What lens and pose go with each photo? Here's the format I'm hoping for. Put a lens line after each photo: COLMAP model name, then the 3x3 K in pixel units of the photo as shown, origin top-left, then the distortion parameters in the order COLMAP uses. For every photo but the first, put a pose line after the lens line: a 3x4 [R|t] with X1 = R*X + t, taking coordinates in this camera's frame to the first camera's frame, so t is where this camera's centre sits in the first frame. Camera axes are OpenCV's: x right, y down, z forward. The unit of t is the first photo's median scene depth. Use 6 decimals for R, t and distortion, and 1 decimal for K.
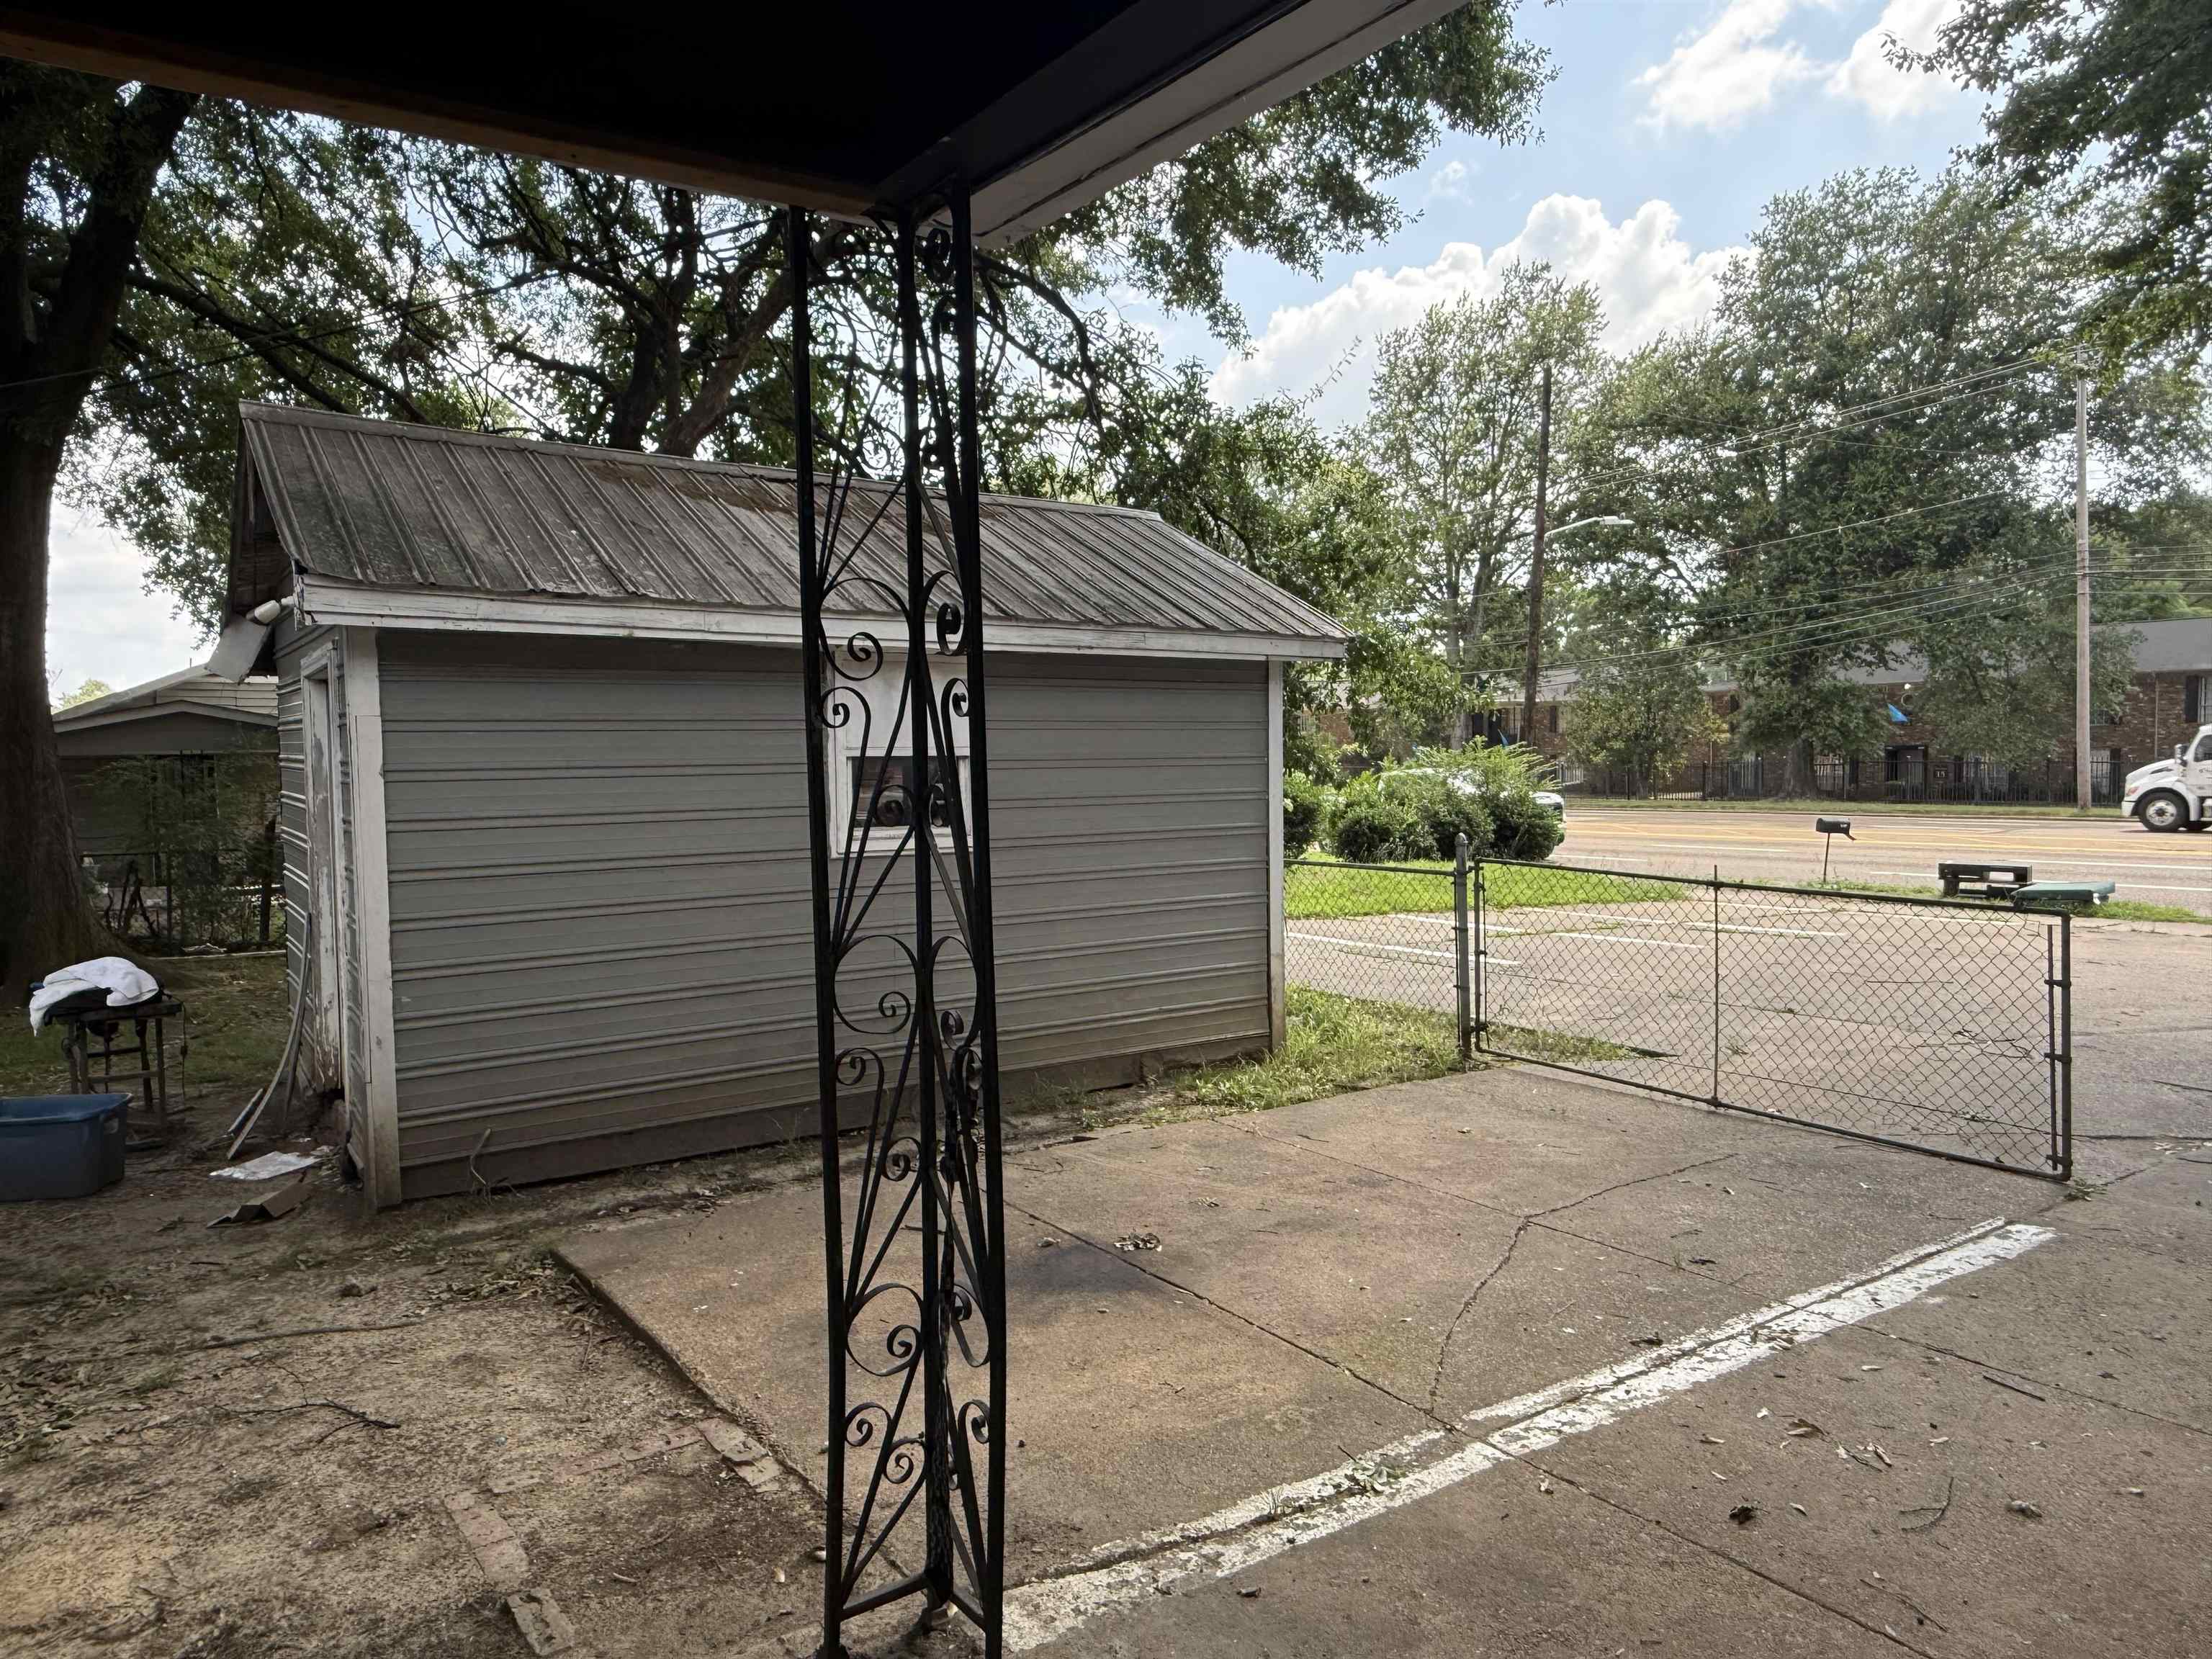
lens RADIAL K [[1478.3, 0, 1103.5], [0, 1478.3, 828.6], [0, 0, 1]] dist [-0.013363, 0.005914]
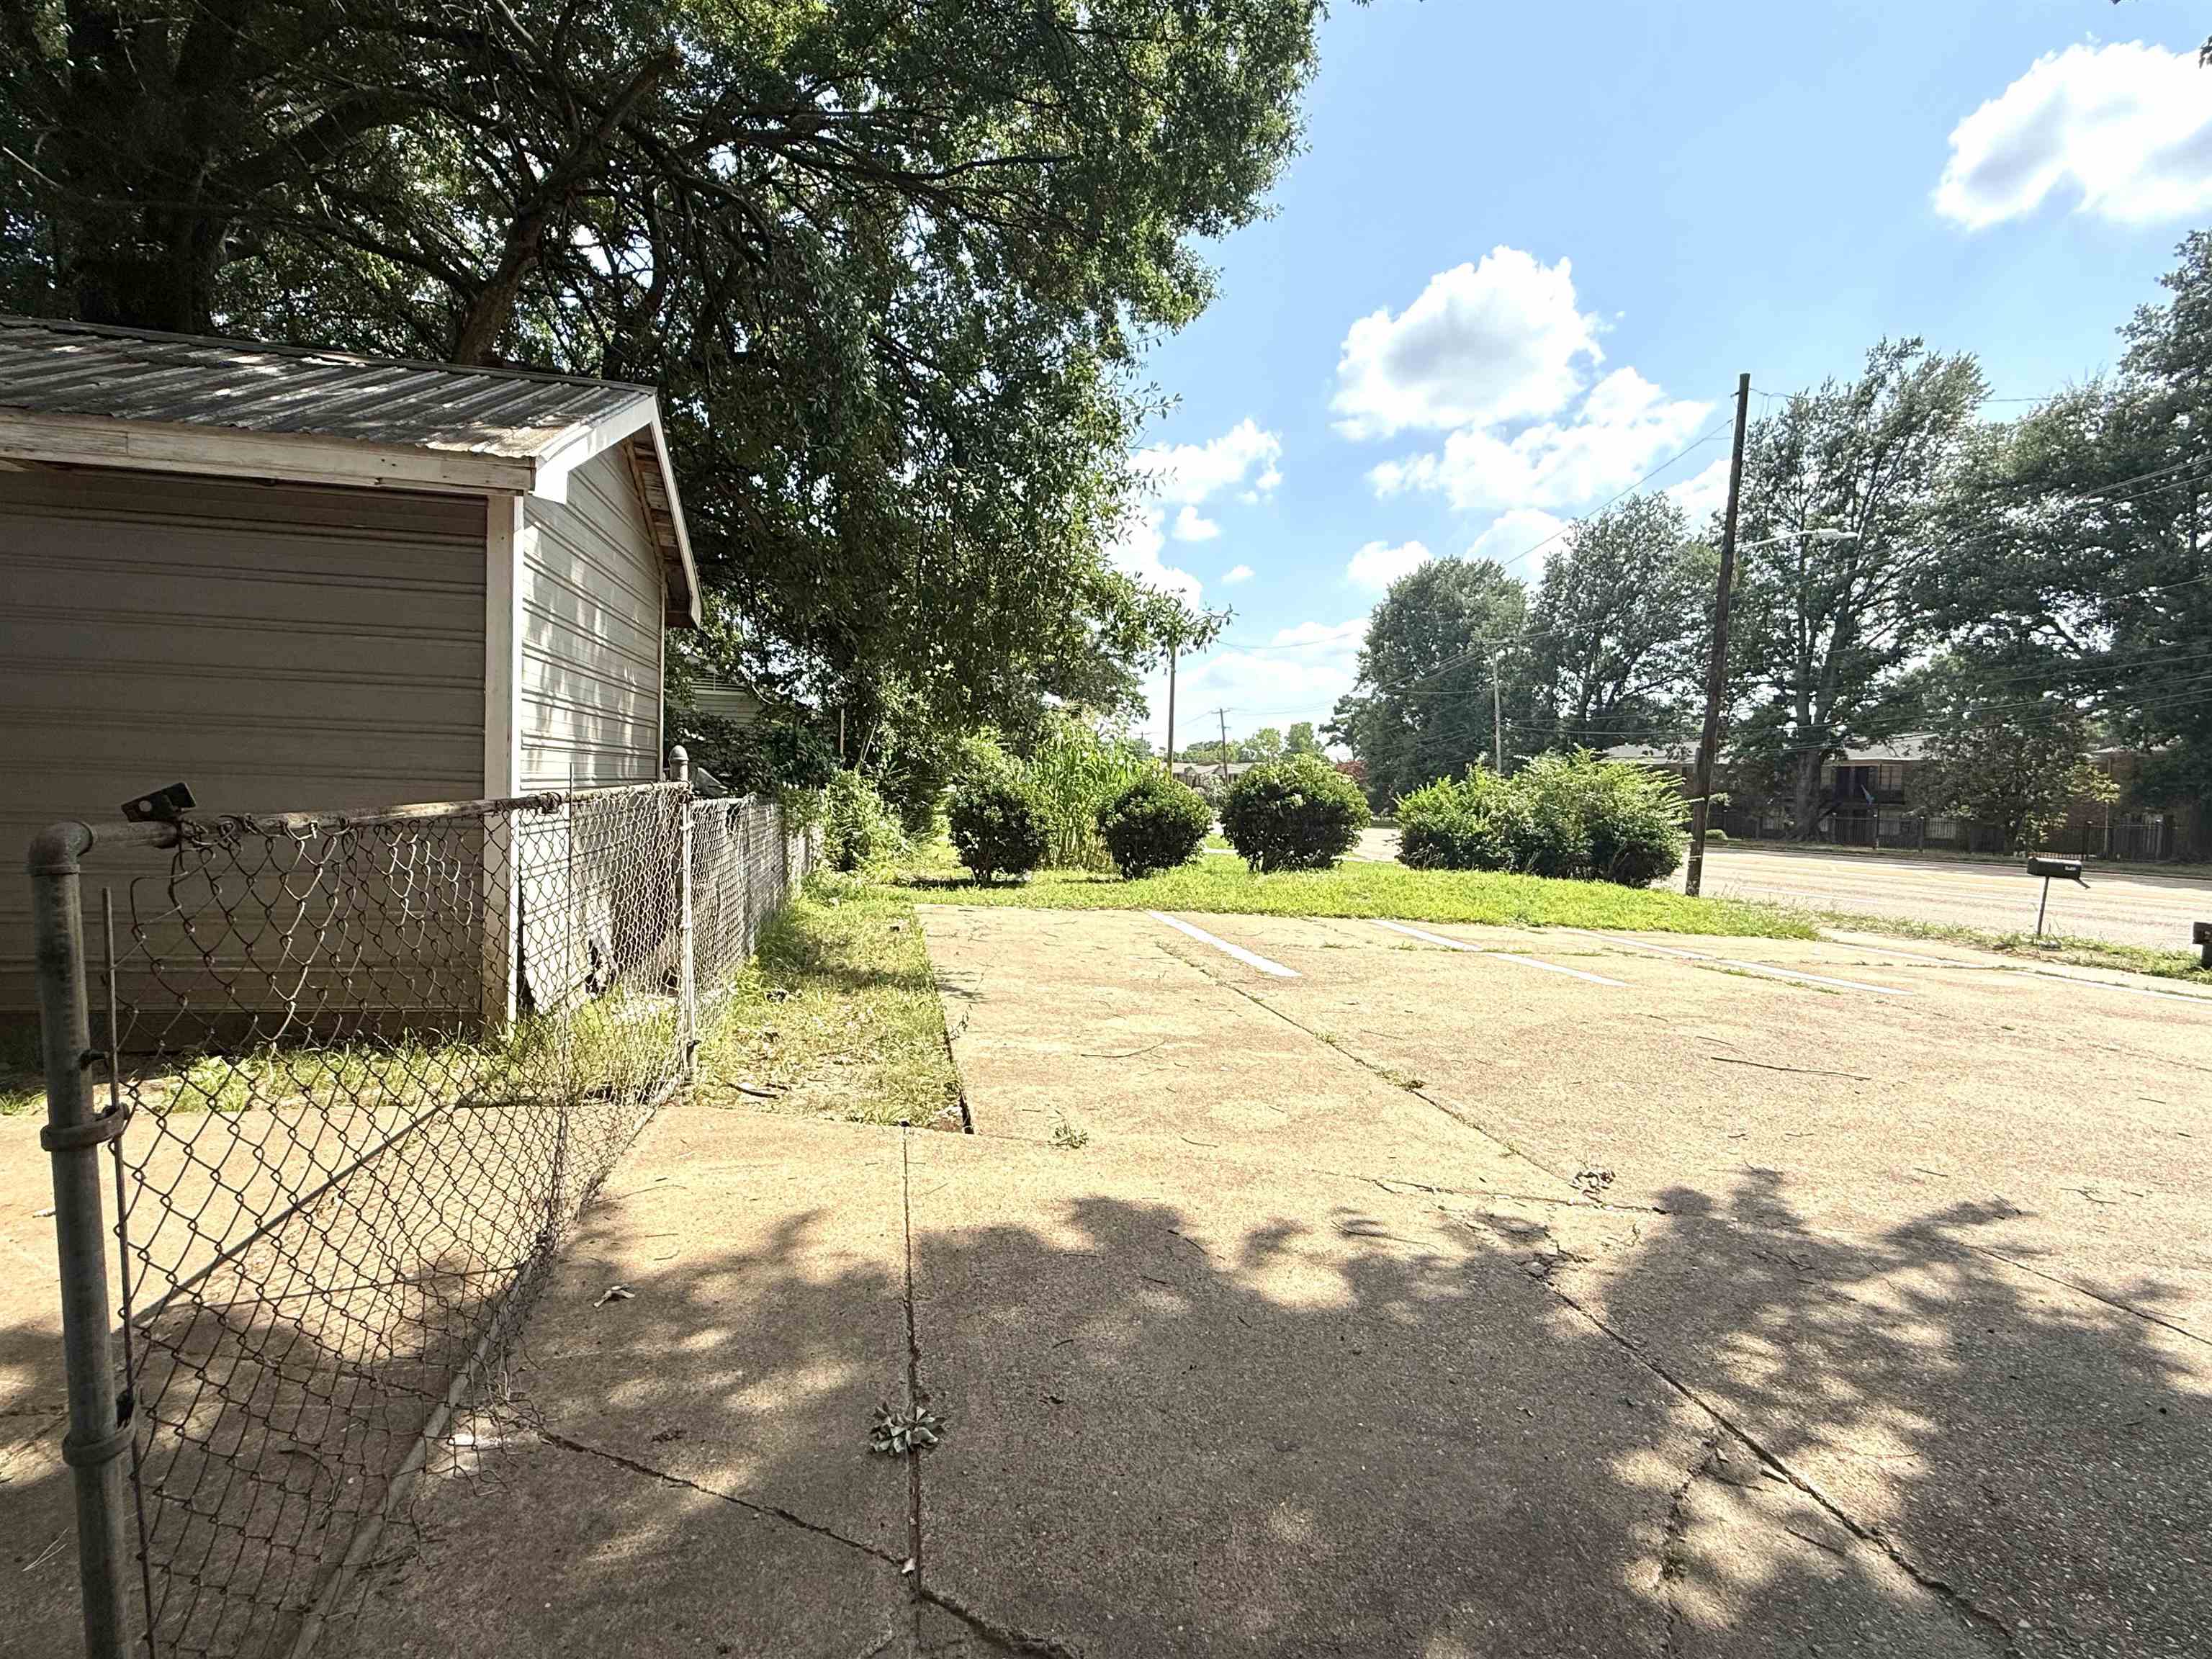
lens RADIAL K [[1065.3, 0, 1116.5], [0, 1065.3, 825.3], [0, 0, 1]] dist [-0.002916, -0.000844]
pose [[0.919350, 0.050047, -0.390245, 0.669984], [-0.059209, 0.998180, -0.011474, 0.032807], [0.388961, 0.033654, 0.920639, 0.708112]]
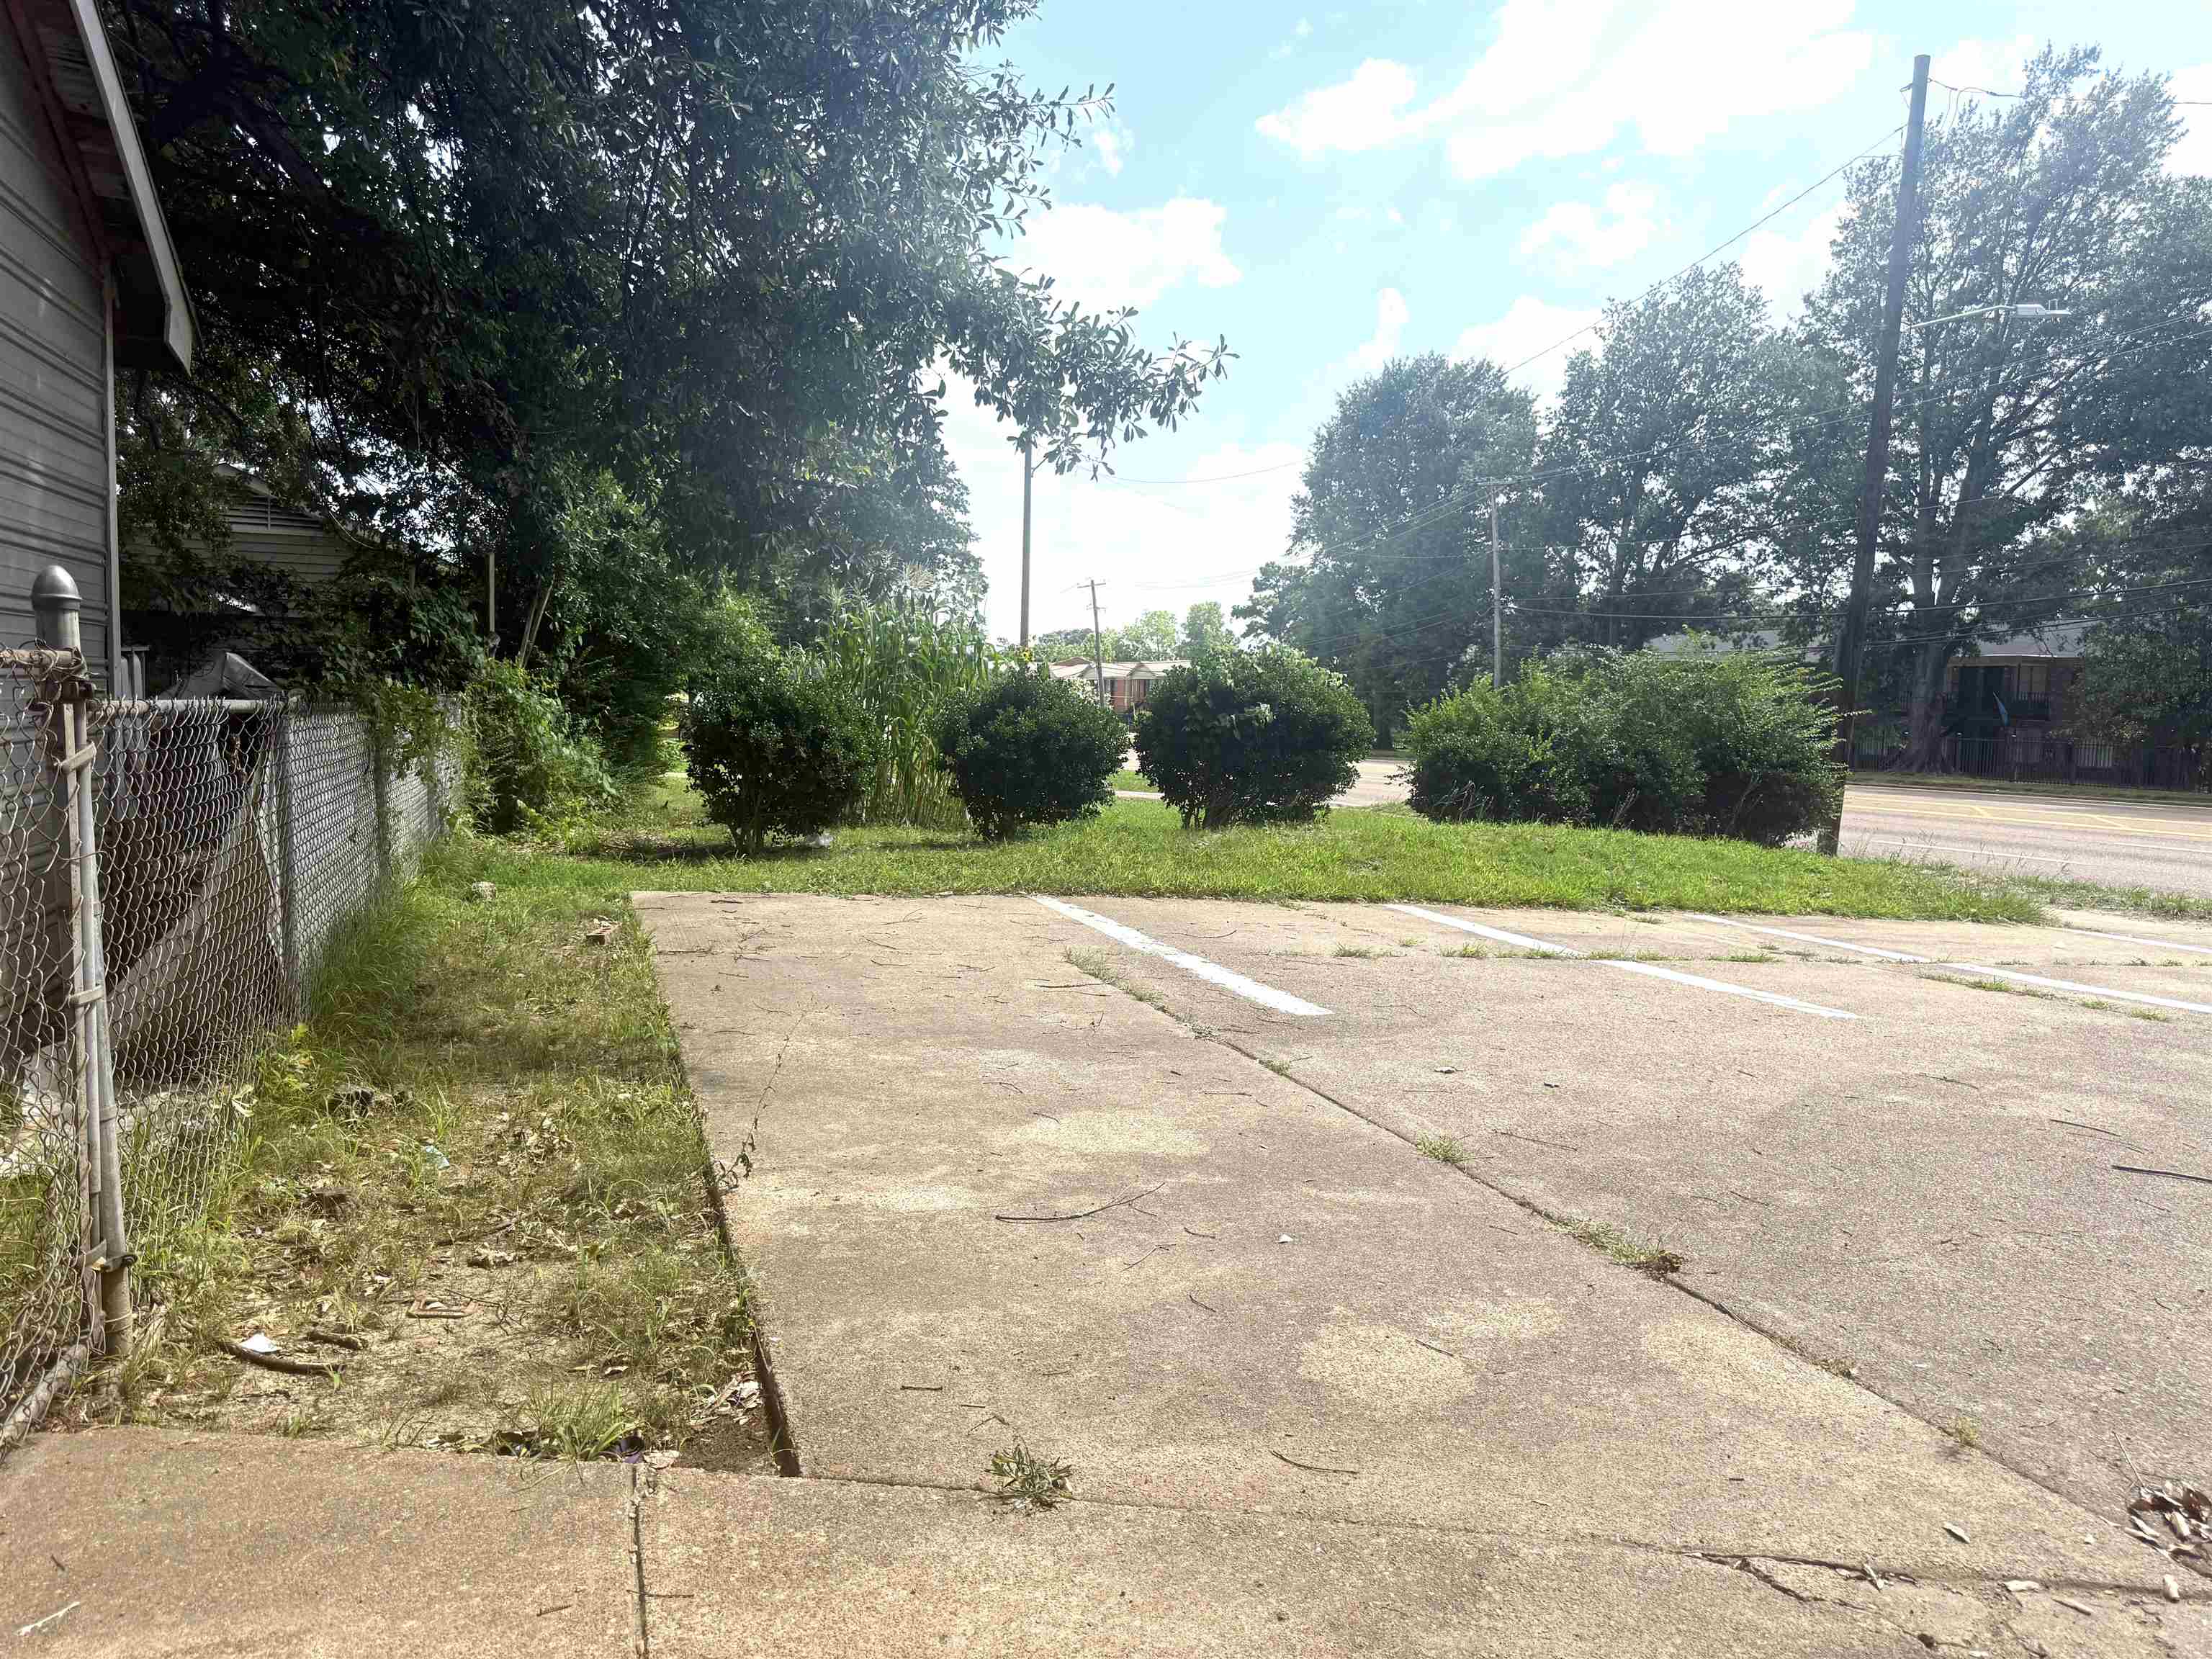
lens RADIAL K [[1559.2, 0, 1116.9], [0, 1559.2, 851.0], [0, 0, 1]] dist [0.027949, -0.041340]
pose [[0.959284, 0.063924, -0.275113, 0.566866], [-0.053878, 0.997581, 0.043931, 0.033650], [0.277256, -0.027319, 0.960408, 0.856764]]
